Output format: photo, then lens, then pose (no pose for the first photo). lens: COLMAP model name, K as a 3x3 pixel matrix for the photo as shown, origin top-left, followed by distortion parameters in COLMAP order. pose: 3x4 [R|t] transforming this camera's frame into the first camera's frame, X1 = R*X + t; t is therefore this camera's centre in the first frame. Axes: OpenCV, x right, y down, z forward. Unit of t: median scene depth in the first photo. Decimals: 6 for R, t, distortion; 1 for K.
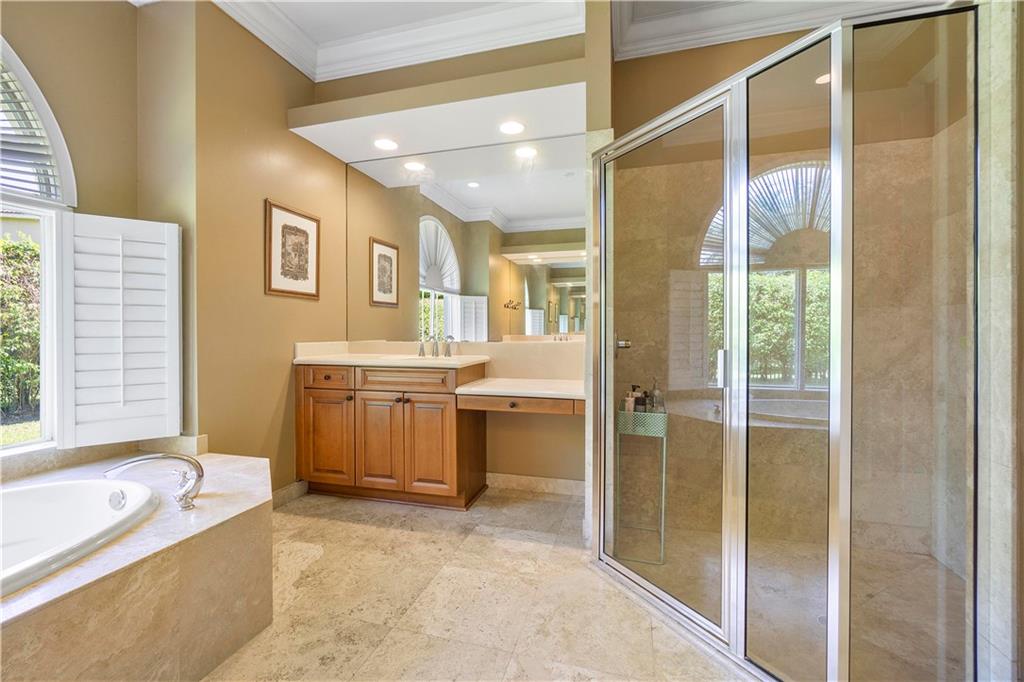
lens RADIAL K [[440.3, 0, 502.4], [0, 440.3, 336.4], [0, 0, 1]] dist [-0.000158, 0.000361]
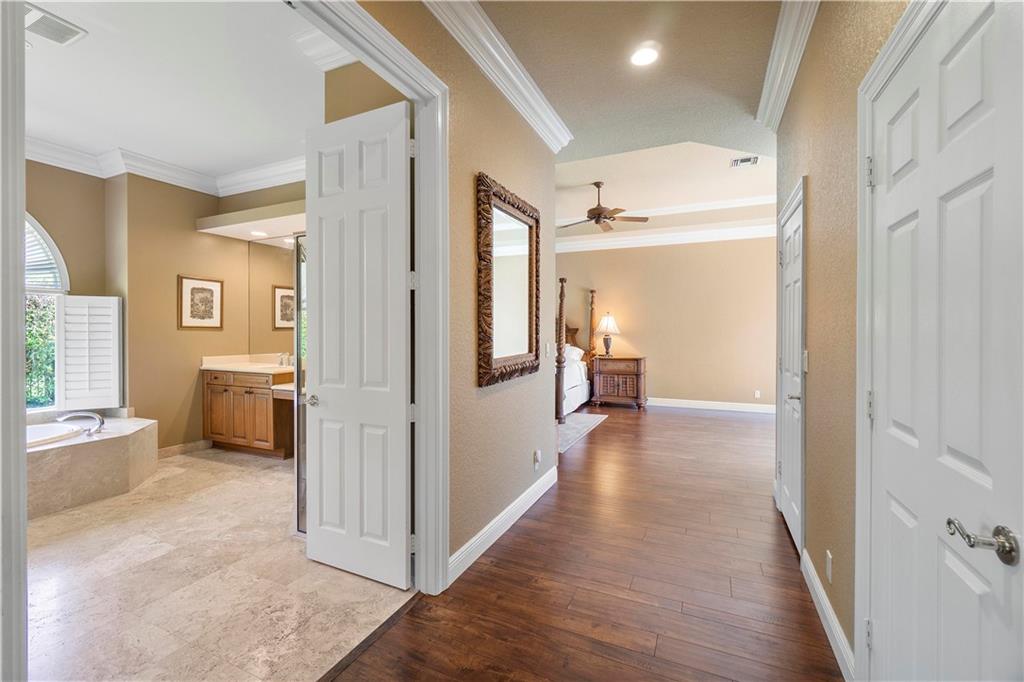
lens RADIAL K [[442.0, 0, 504.2], [0, 442.0, 336.7], [0, 0, 1]] dist [-0.003794, 0.000830]
pose [[0.987603, 0.003496, -0.156930, 1.002246], [-0.003272, 0.999993, 0.001683, -0.074198], [0.156935, -0.001148, 0.987608, -0.516624]]
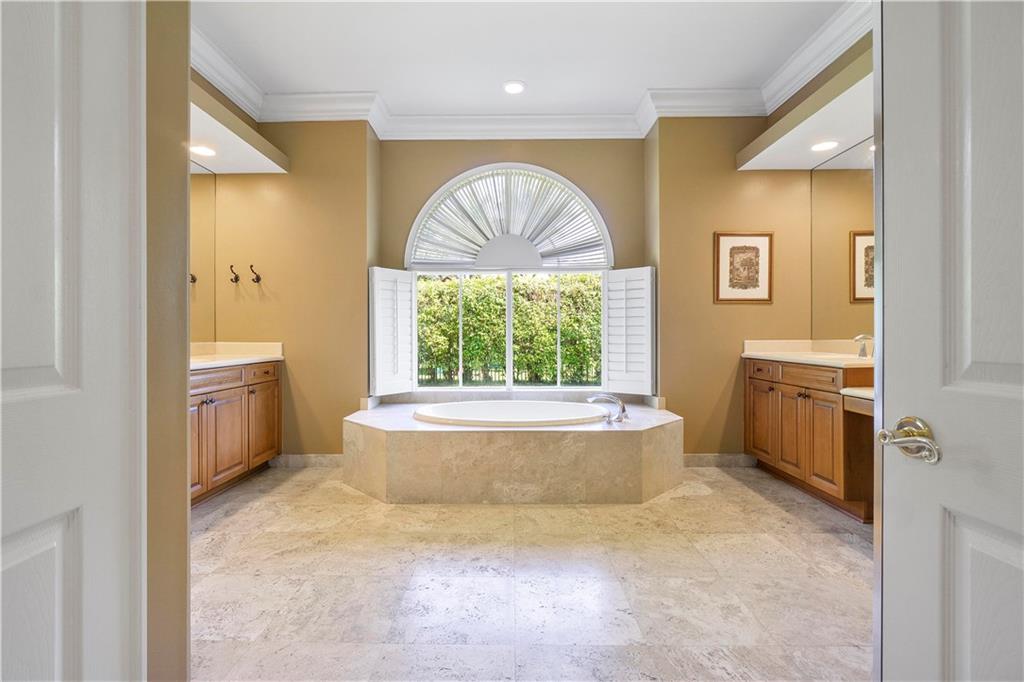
lens RADIAL K [[472.7, 0, 508.7], [0, 472.7, 336.6], [0, 0, 1]] dist [-0.004505, -0.000129]
pose [[0.275381, 0.004694, -0.961324, 0.666041], [-0.003630, 0.999986, 0.003843, 0.001585], [0.961328, 0.002431, 0.275394, 0.005293]]
